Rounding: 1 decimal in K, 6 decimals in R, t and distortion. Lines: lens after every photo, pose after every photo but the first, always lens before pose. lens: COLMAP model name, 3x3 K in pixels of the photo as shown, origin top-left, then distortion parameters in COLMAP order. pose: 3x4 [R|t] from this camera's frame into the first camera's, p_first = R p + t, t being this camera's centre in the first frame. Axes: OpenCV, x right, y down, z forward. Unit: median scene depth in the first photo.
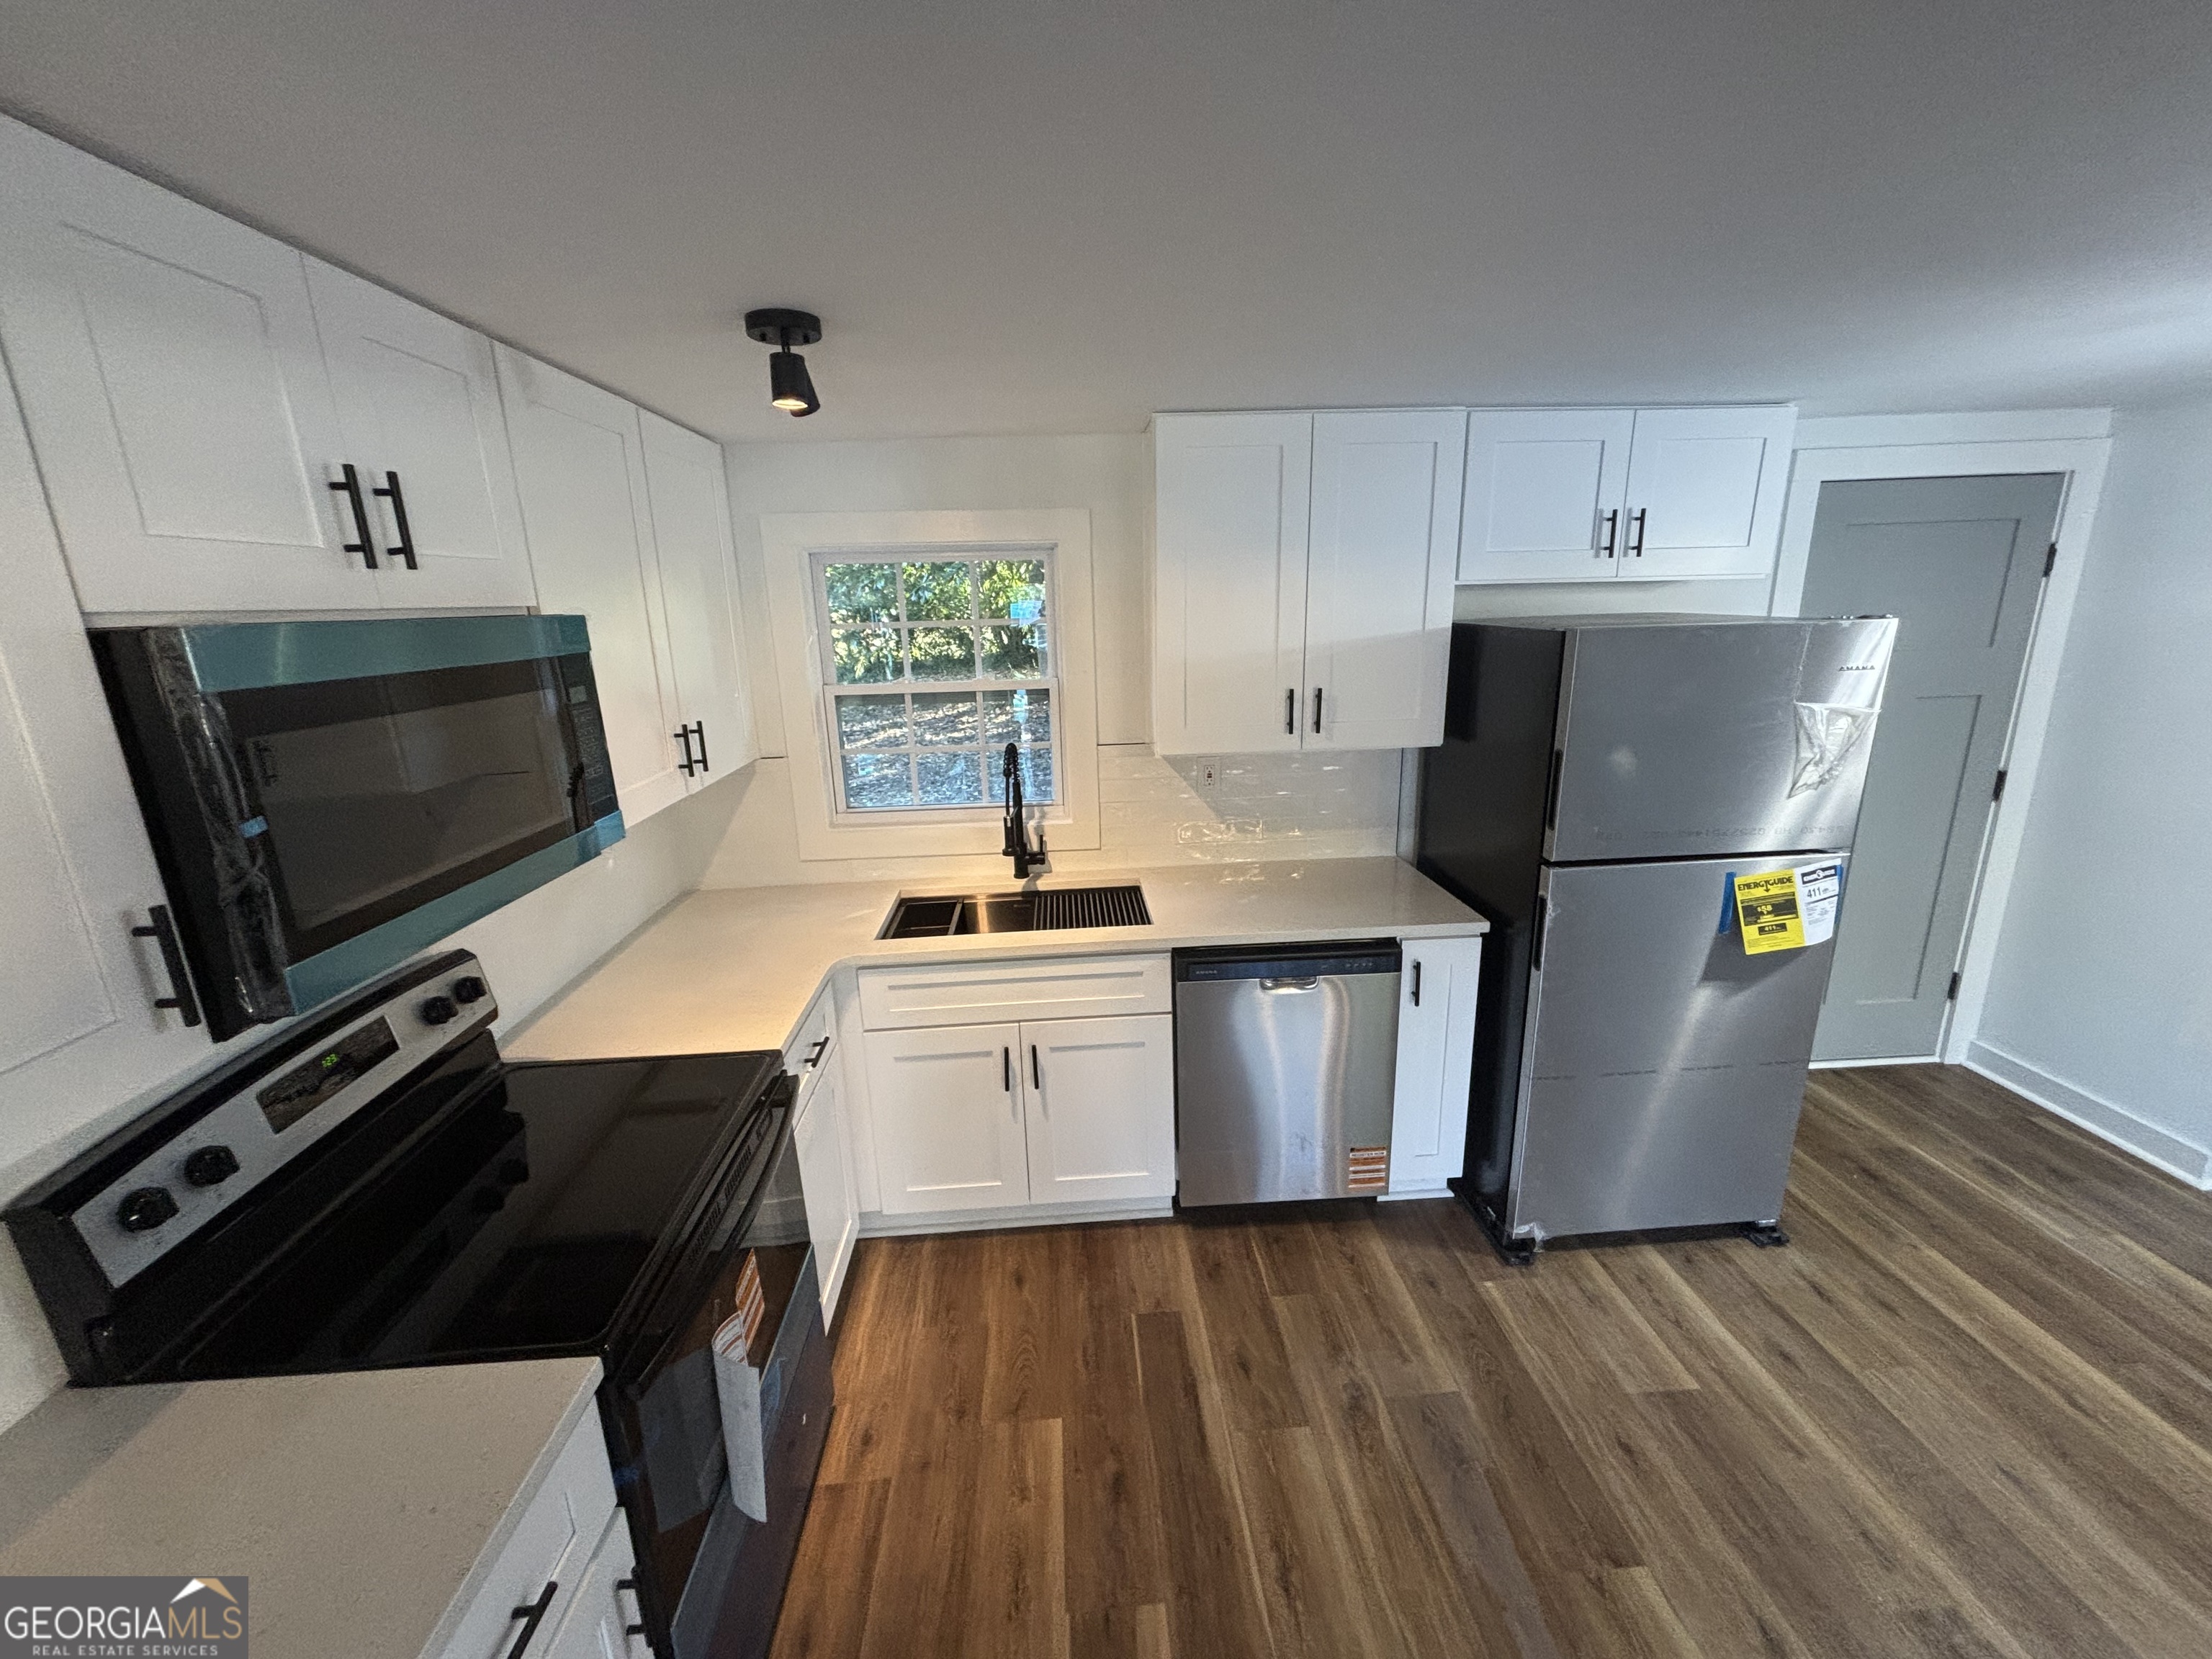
lens RADIAL K [[882.8, 0, 1104.0], [0, 882.8, 819.2], [0, 0, 1]] dist [-0.000163, -0.000132]
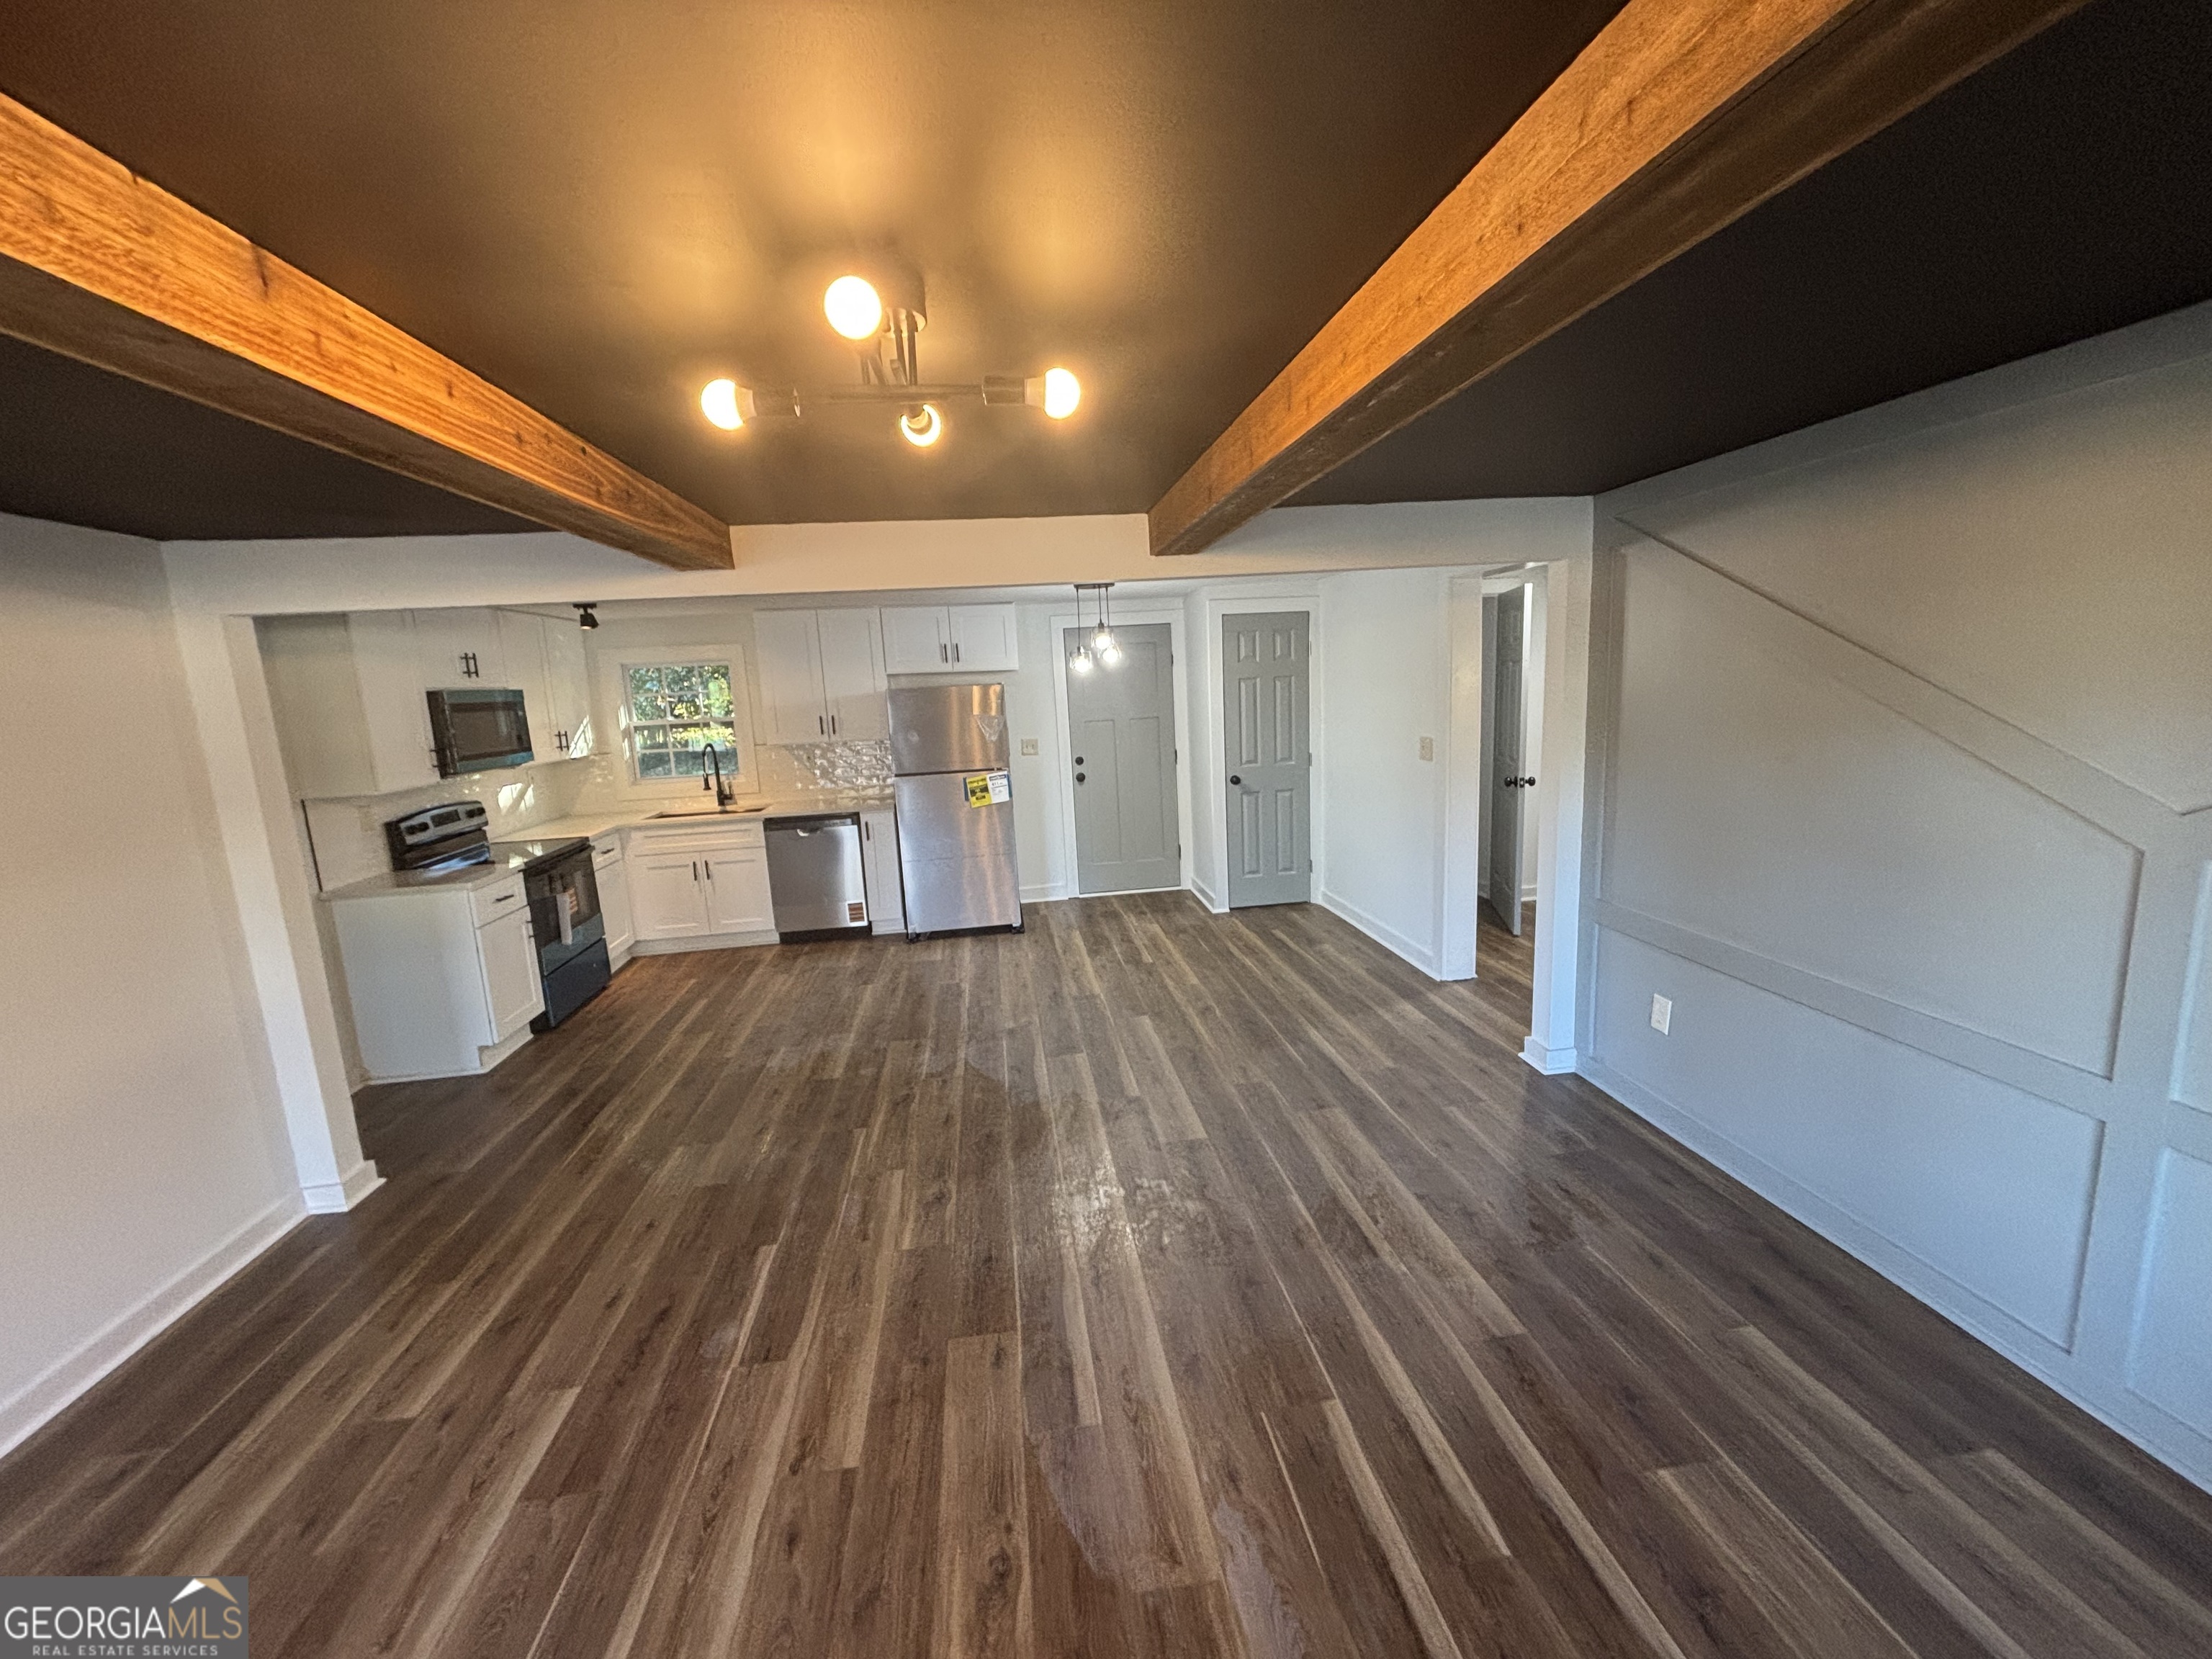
lens RADIAL K [[888.2, 0, 1113.6], [0, 888.2, 825.9], [0, 0, 1]] dist [-0.000486, -0.000176]
pose [[0.995857, -0.031328, 0.085362, 0.847351], [0.038086, 0.996168, -0.078734, 0.400775], [-0.082568, 0.081659, 0.993234, -1.570647]]
